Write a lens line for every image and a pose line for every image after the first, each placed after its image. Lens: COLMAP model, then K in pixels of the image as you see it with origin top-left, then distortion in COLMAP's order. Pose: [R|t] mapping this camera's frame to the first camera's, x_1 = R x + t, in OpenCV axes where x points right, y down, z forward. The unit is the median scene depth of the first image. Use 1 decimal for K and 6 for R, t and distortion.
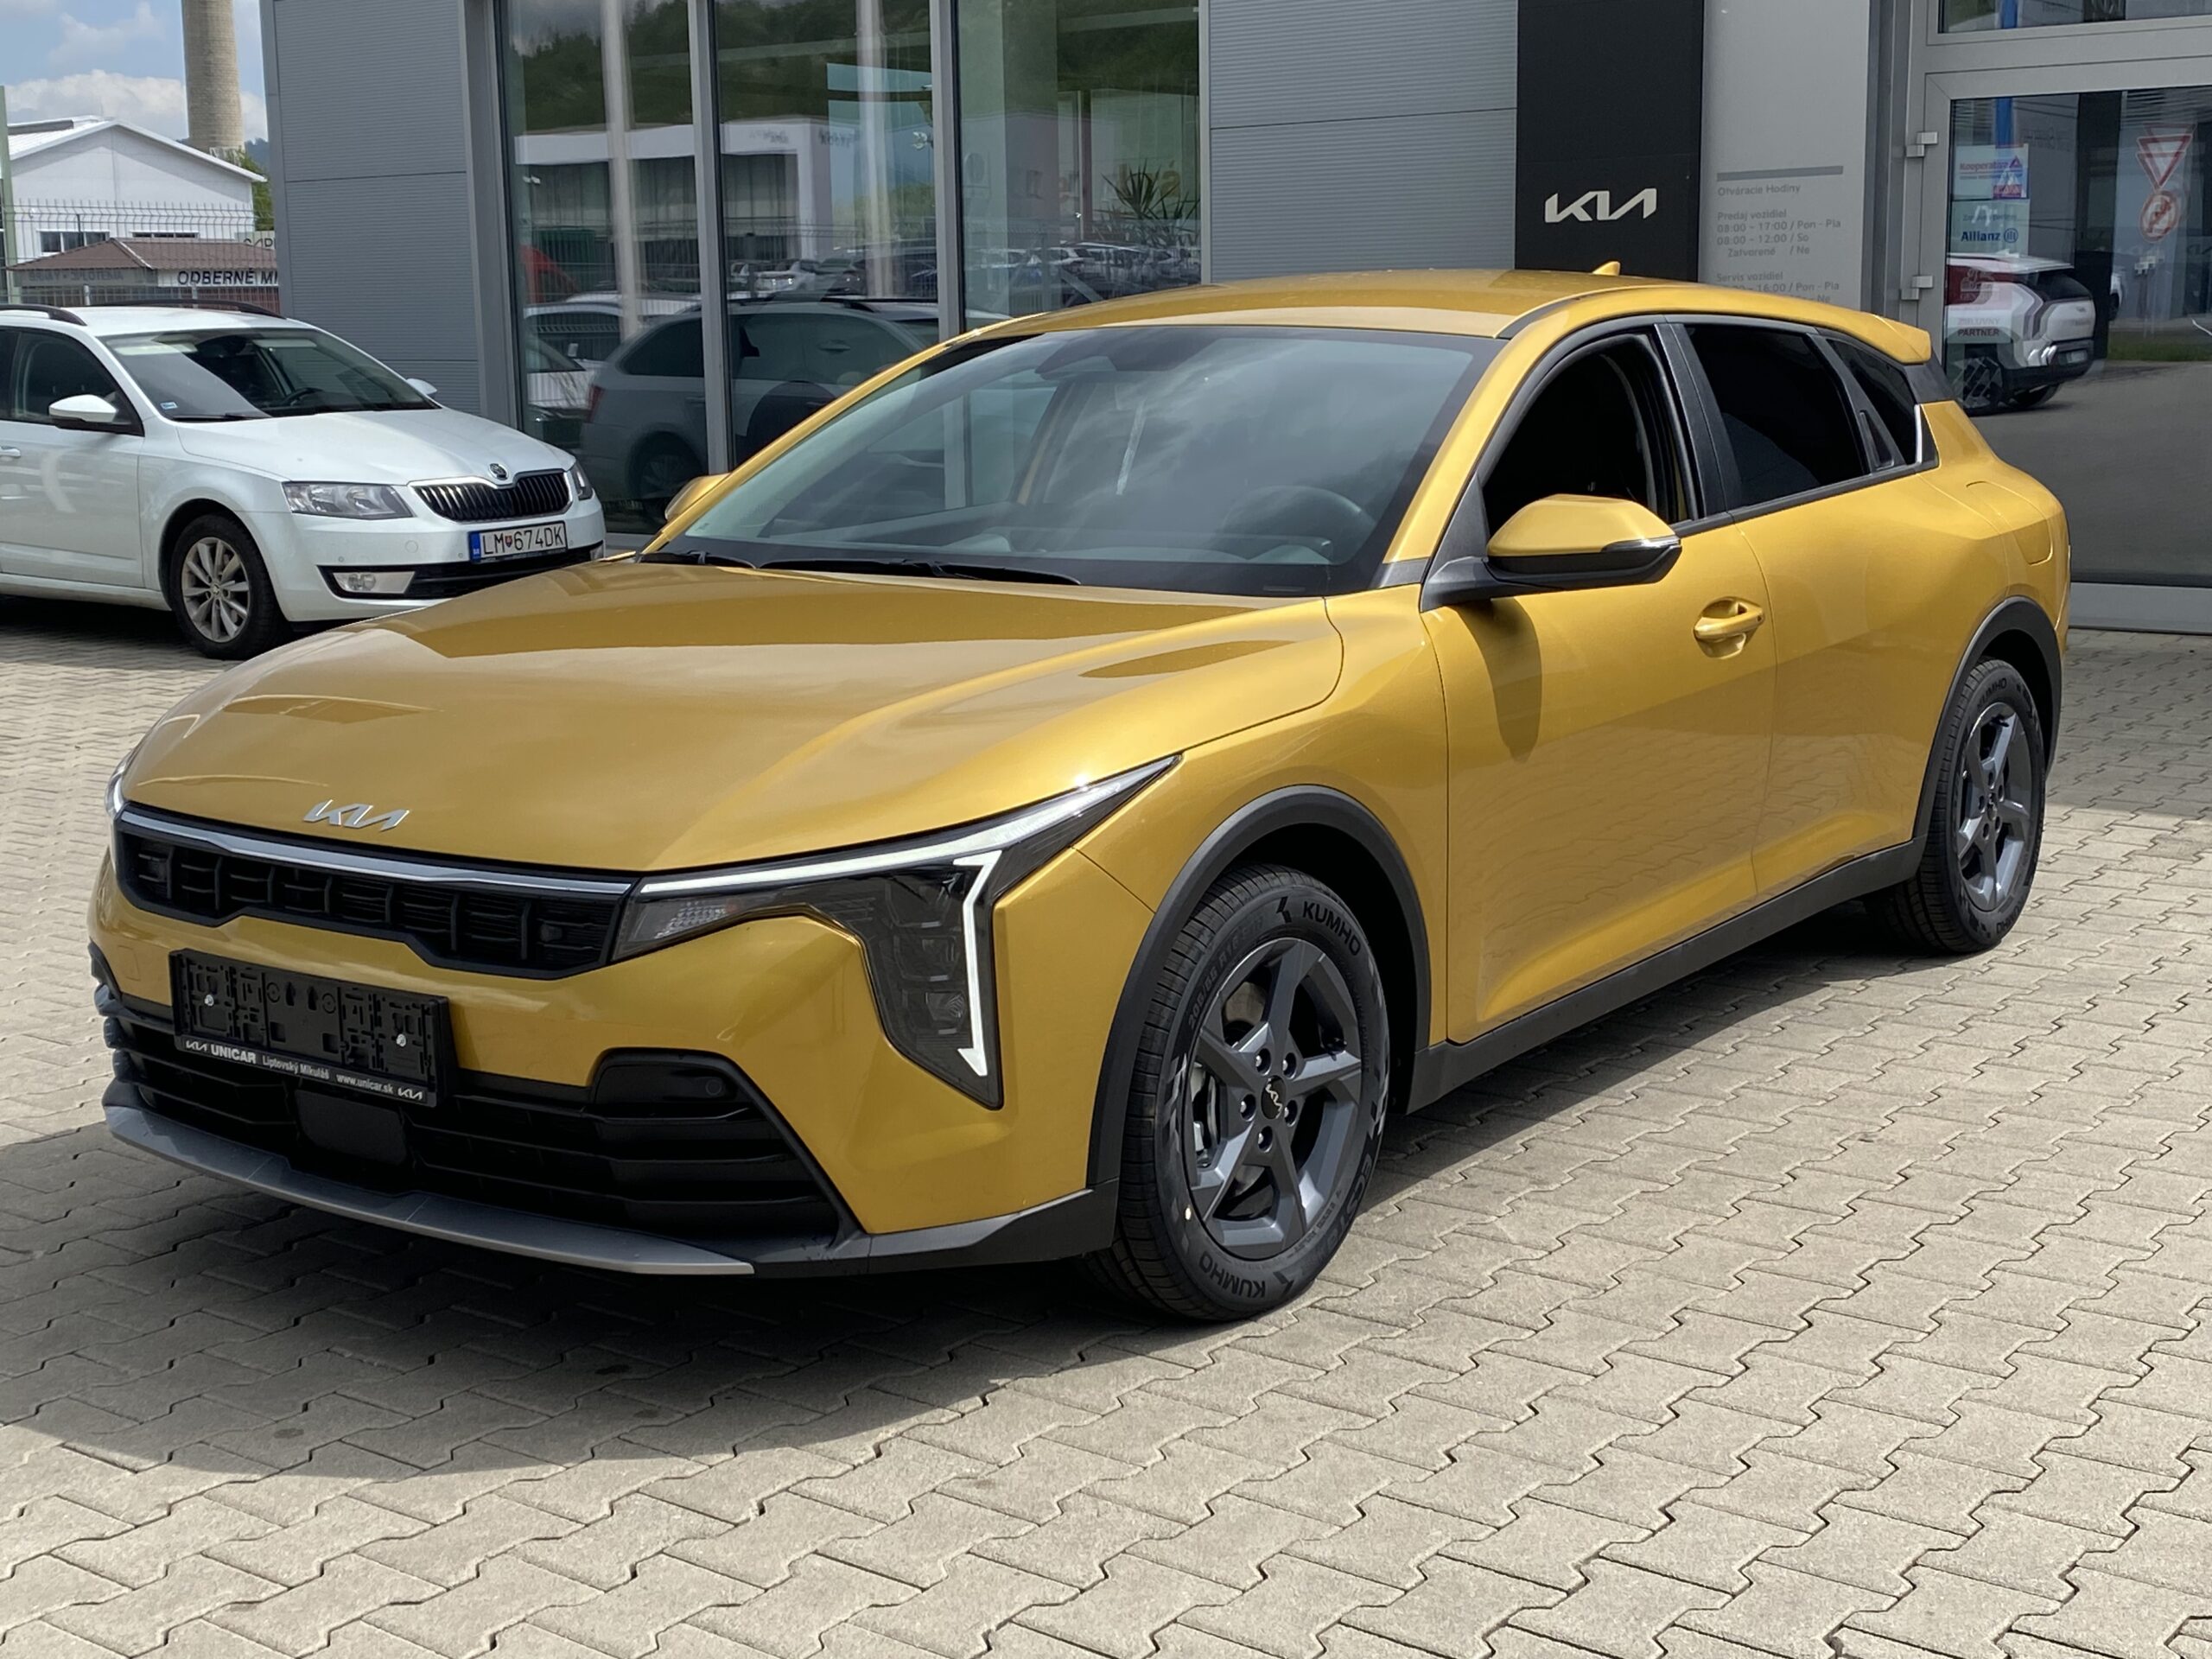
lens RADIAL K [[2841.1, 0, 1106.0], [0, 2841.1, 829.5], [0, 0, 1]] dist [0.009801, 0.010821]
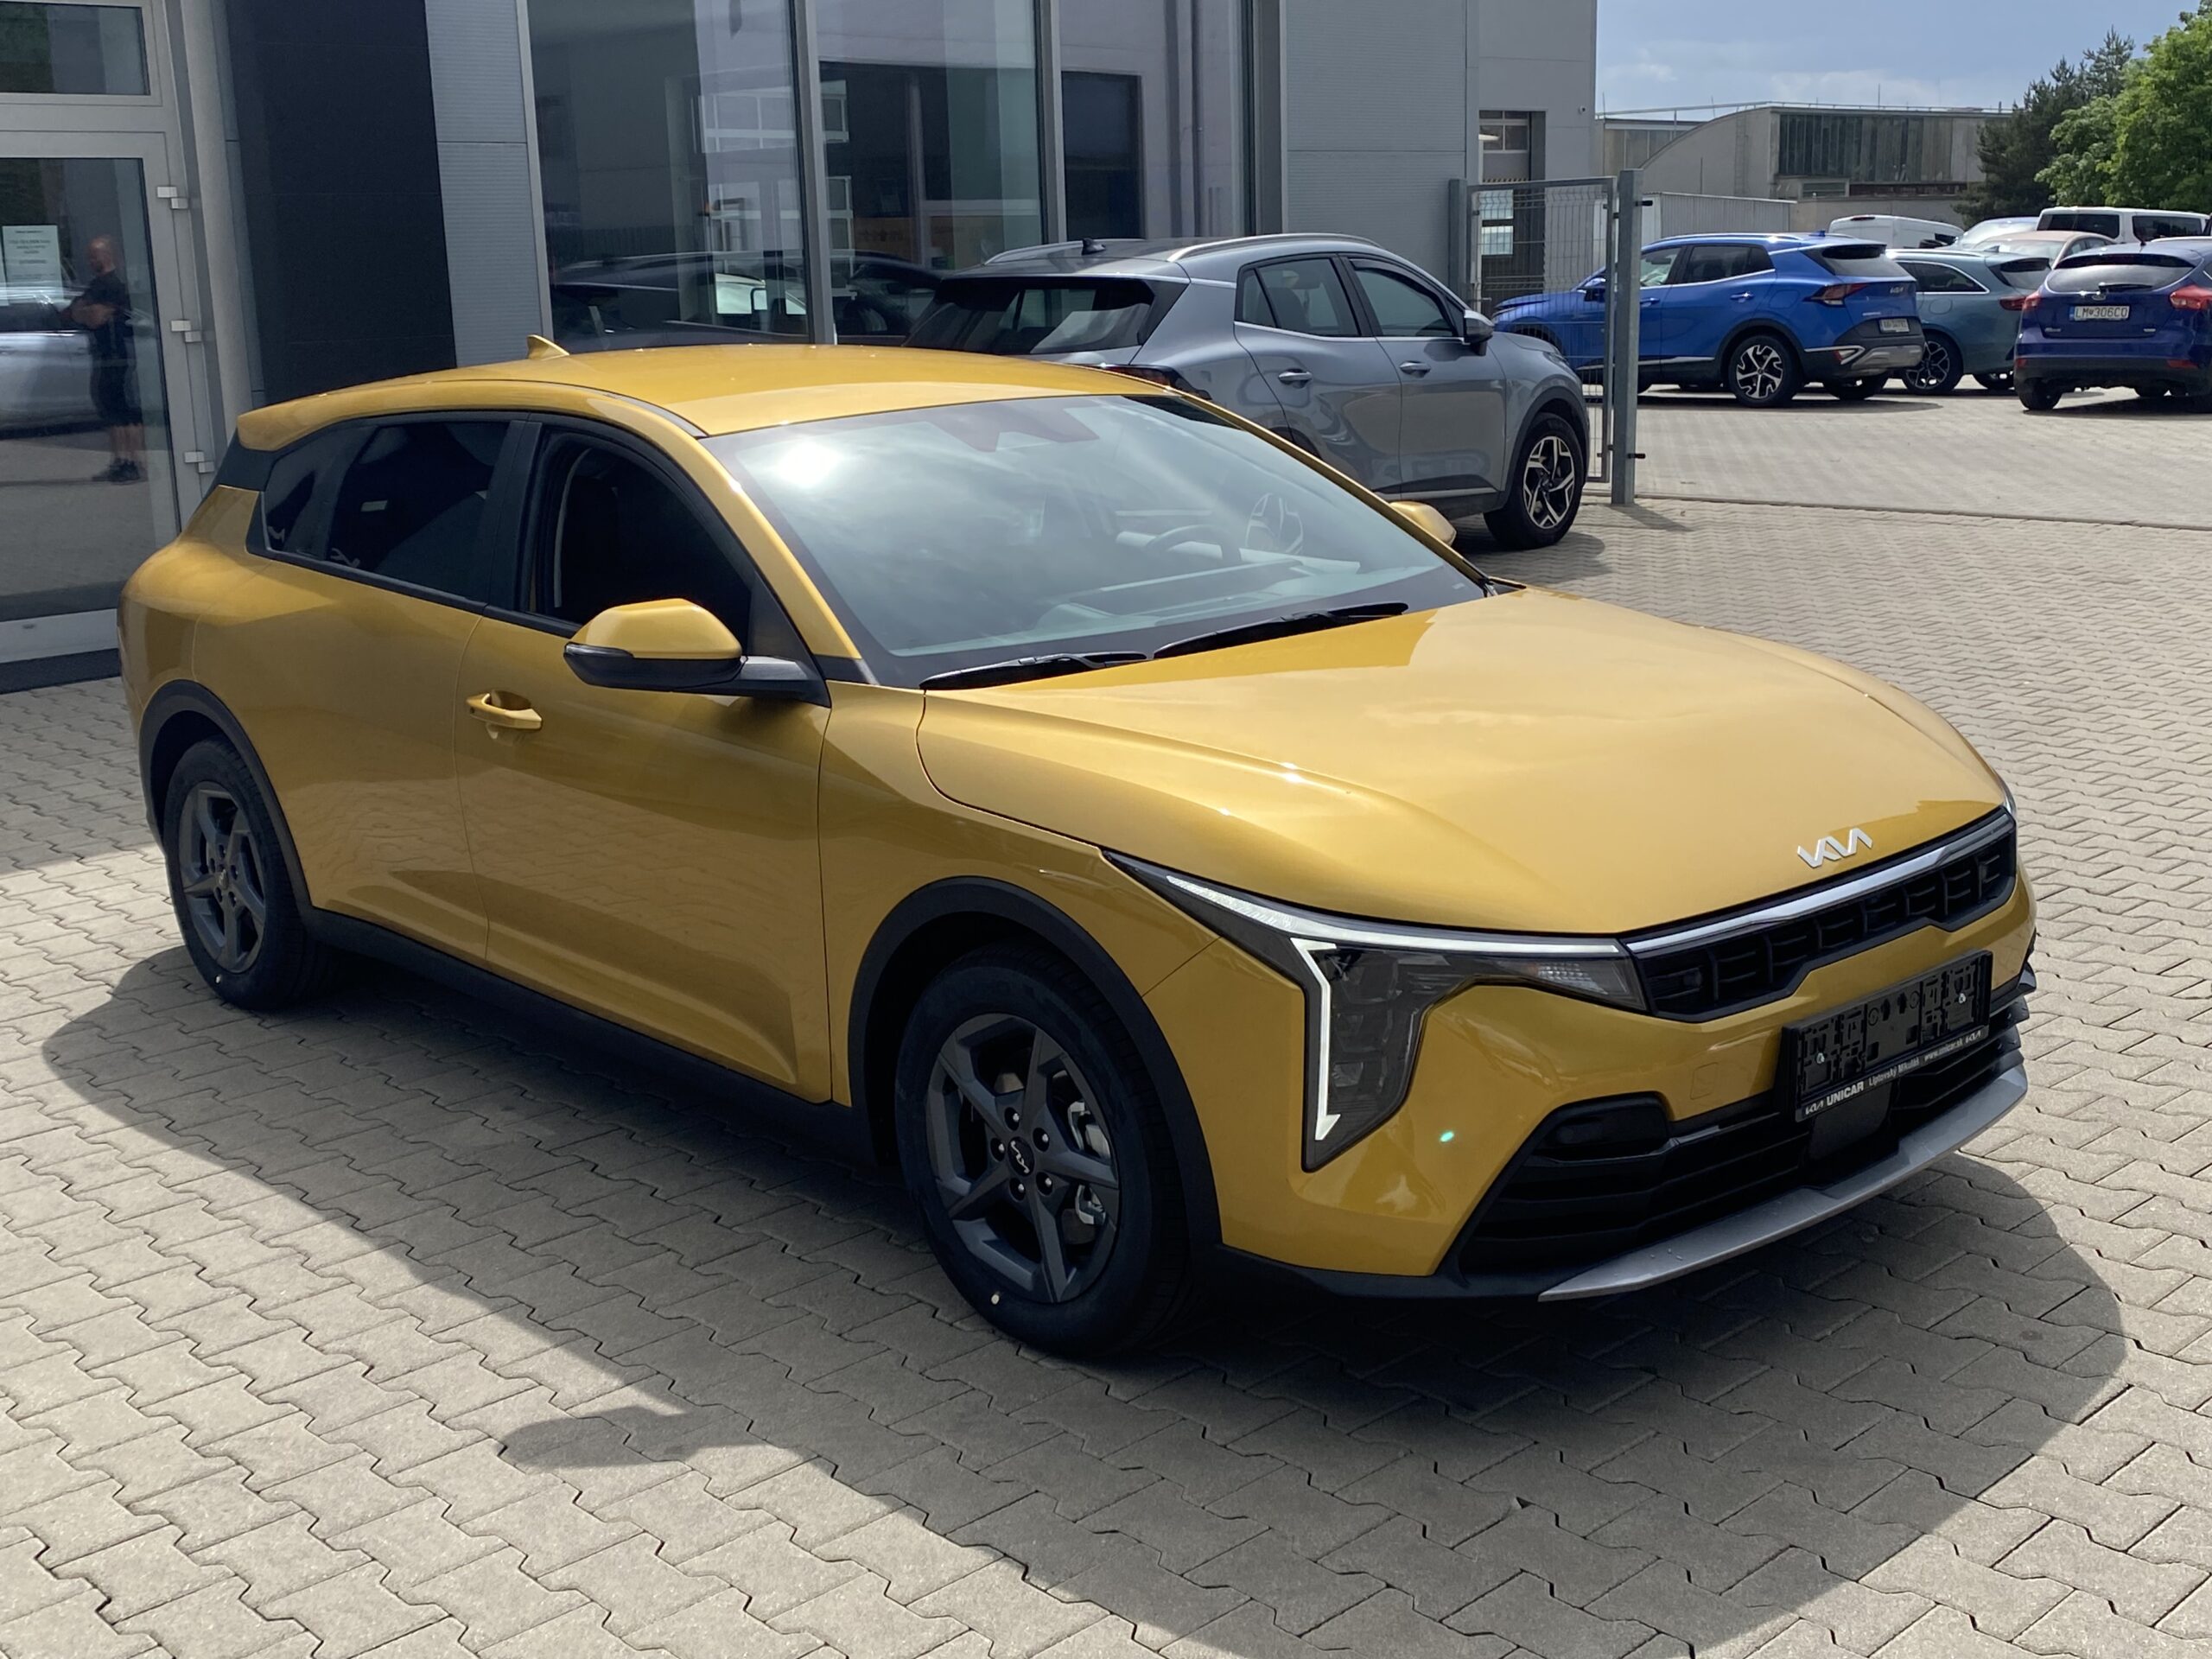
lens RADIAL K [[2434.6, 0, 1106.0], [0, 2434.6, 829.5], [0, 0, 1]] dist [-0.009743, -0.011952]
pose [[0.182466, -0.209218, 0.960695, -1.244543], [0.198765, 0.964773, 0.172355, -0.235252], [-0.962911, 0.159504, 0.217623, 1.079193]]
